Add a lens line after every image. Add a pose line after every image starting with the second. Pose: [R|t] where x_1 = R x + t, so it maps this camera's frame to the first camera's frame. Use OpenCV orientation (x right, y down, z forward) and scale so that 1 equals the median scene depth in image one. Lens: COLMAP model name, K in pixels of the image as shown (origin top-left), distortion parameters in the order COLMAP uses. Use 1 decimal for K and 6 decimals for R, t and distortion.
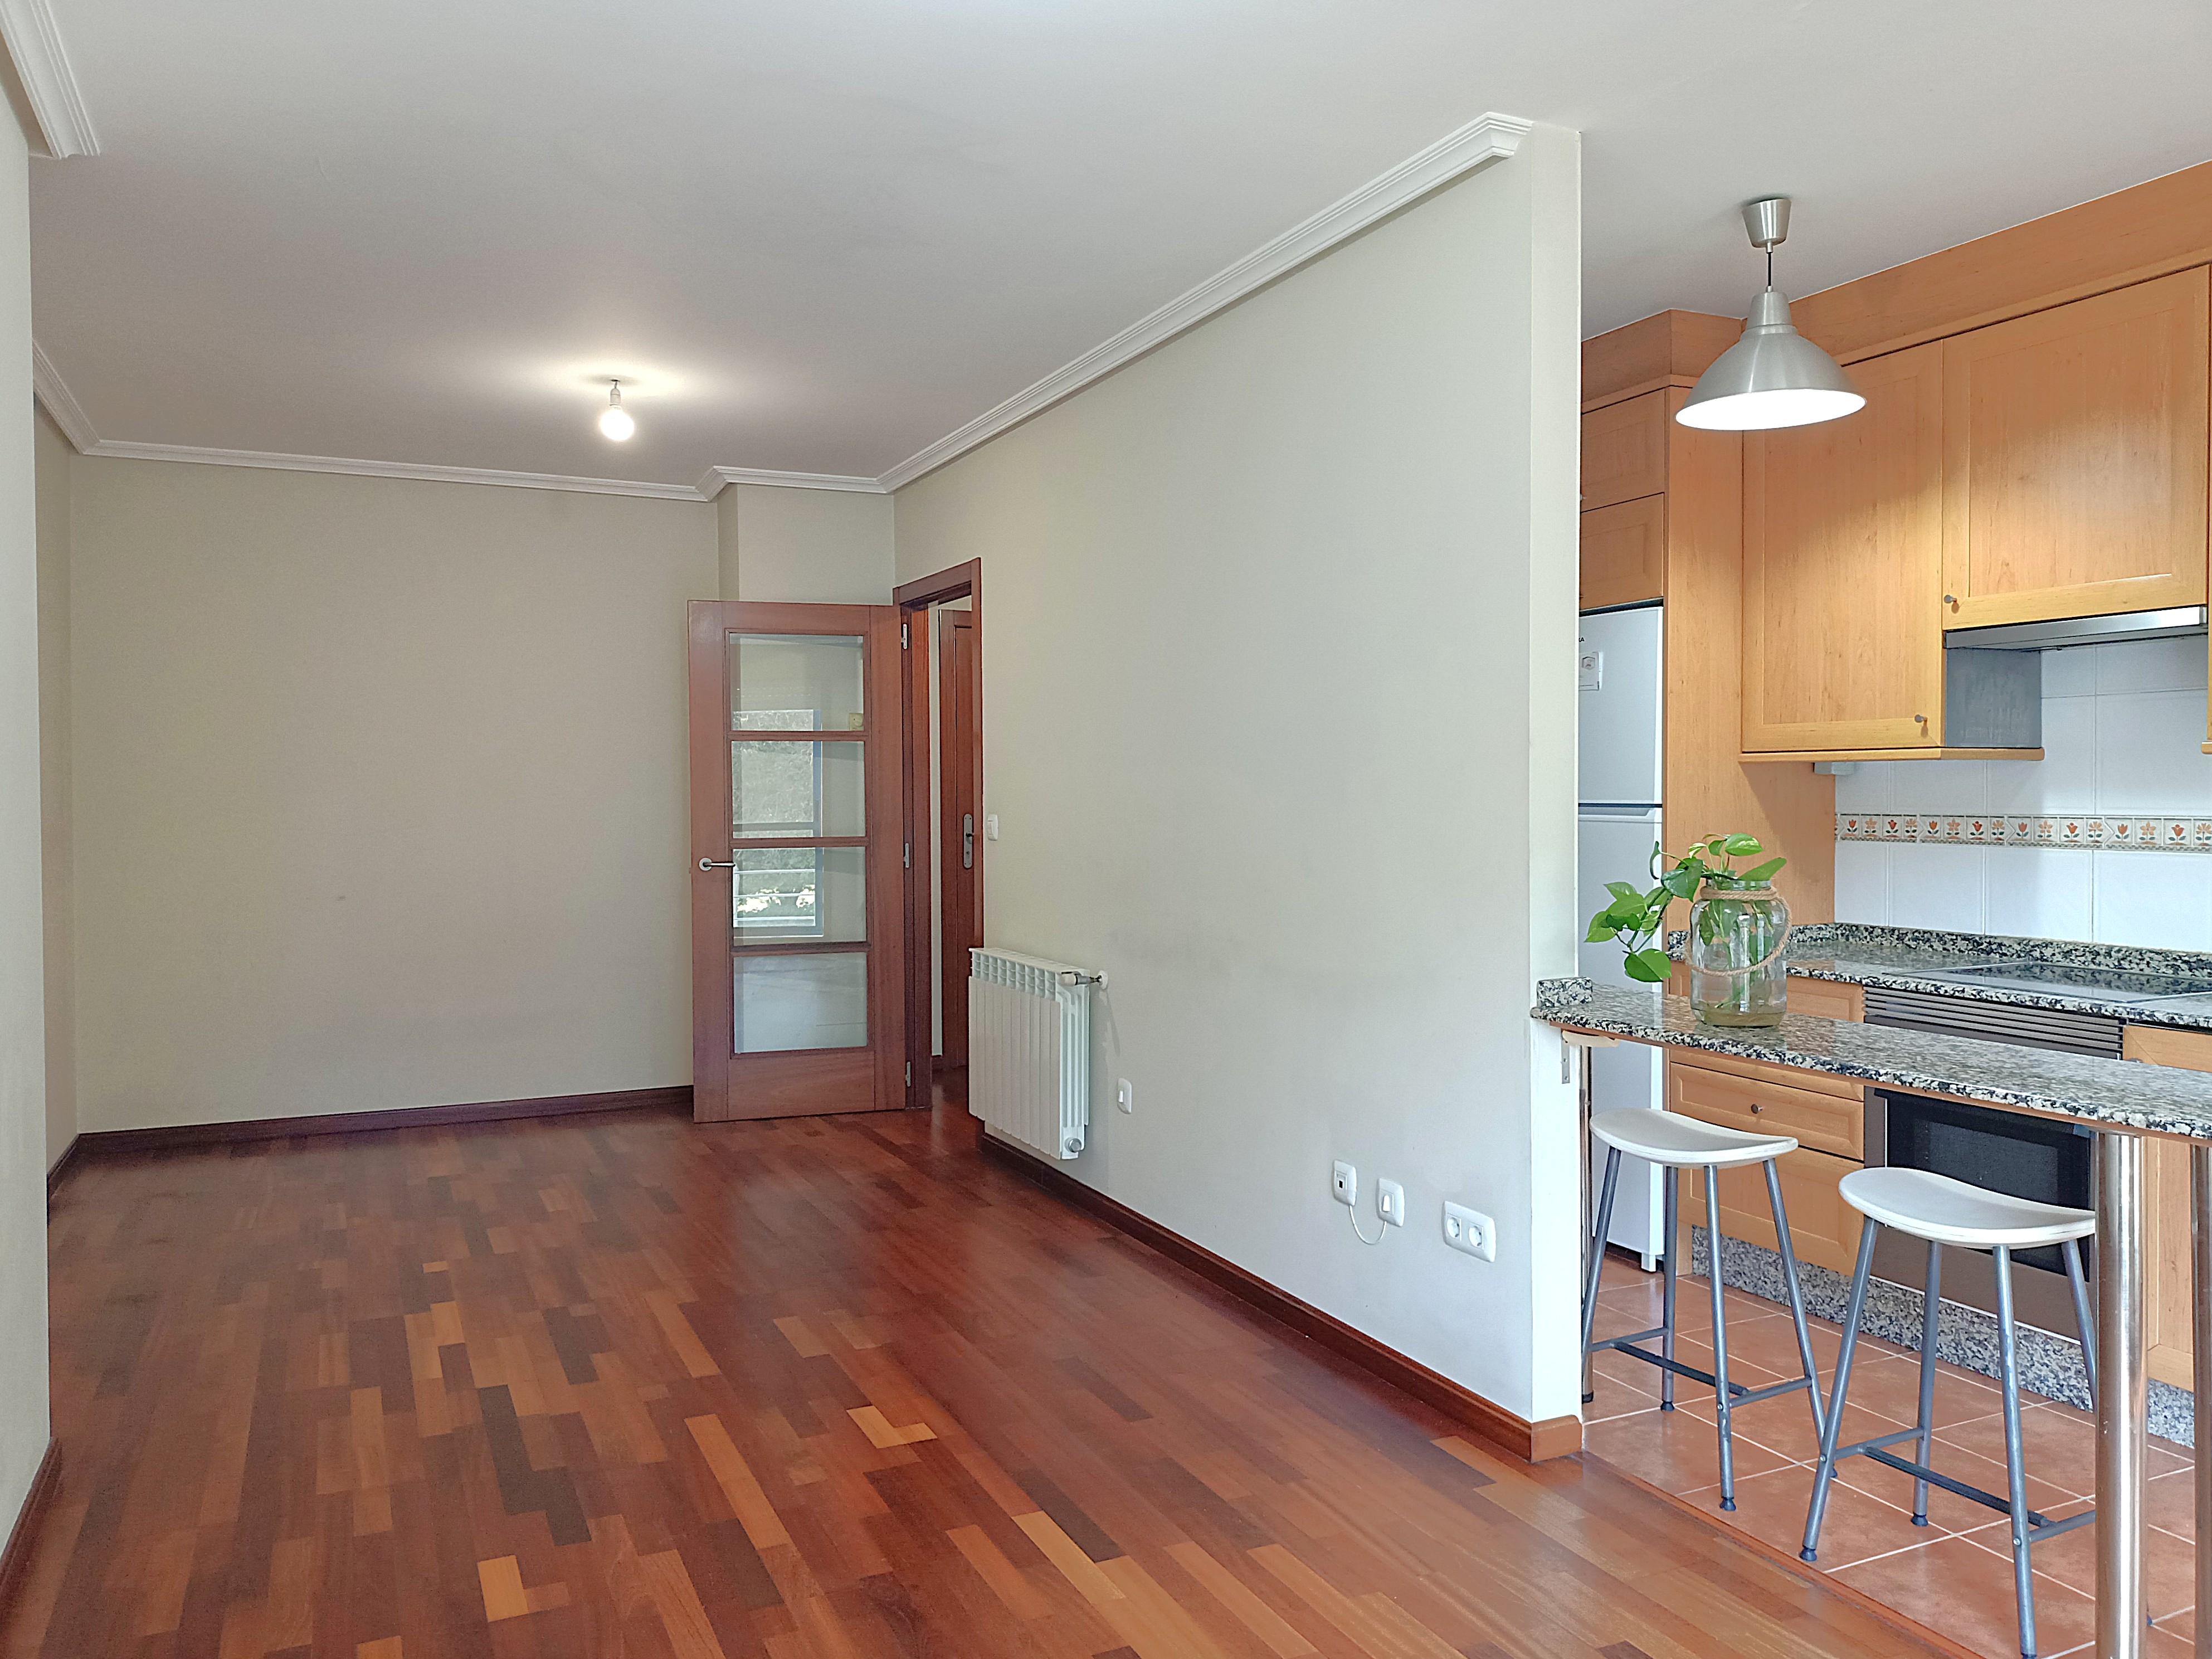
lens RADIAL K [[1688.9, 0, 1115.1], [0, 1688.9, 824.7], [0, 0, 1]] dist [0.080076, -0.139376]
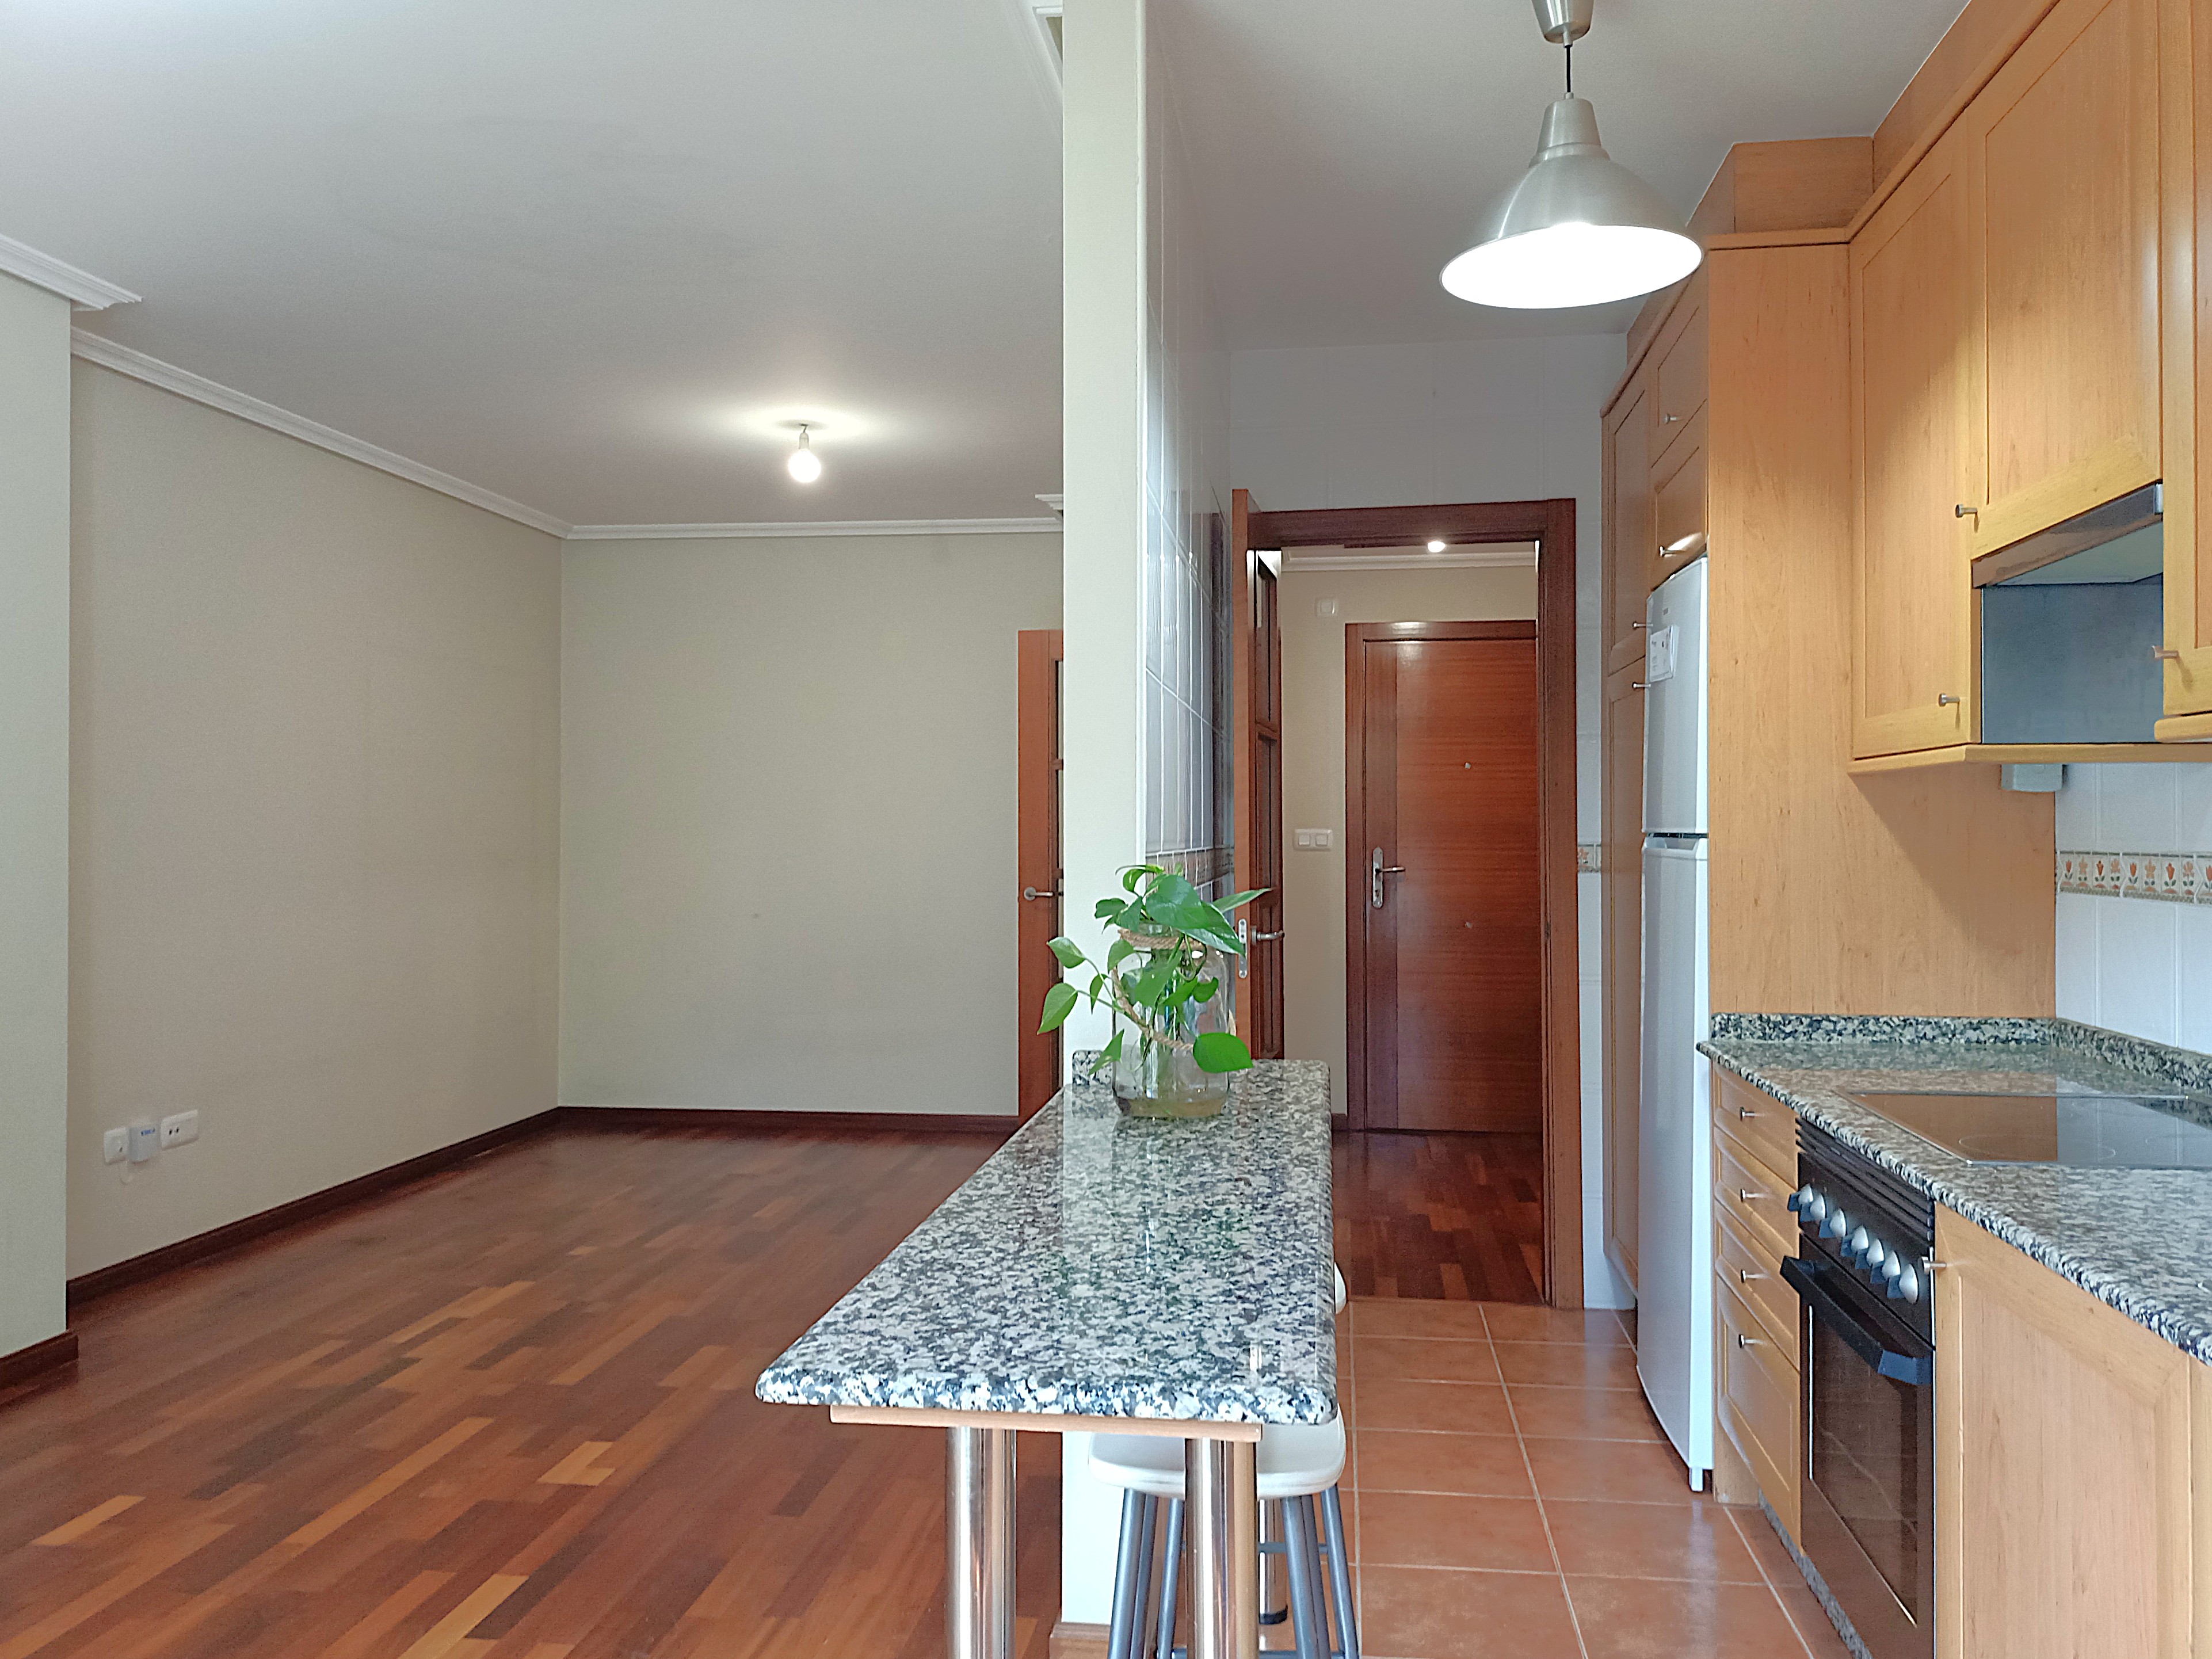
lens RADIAL K [[1722.4, 0, 1105.8], [0, 1722.4, 825.6], [0, 0, 1]] dist [0.101629, -0.148987]
pose [[0.837064, 0.003543, -0.547093, 0.536404], [-0.017448, 0.999643, -0.020222, 0.003995], [0.546826, 0.026473, 0.836828, 0.261777]]
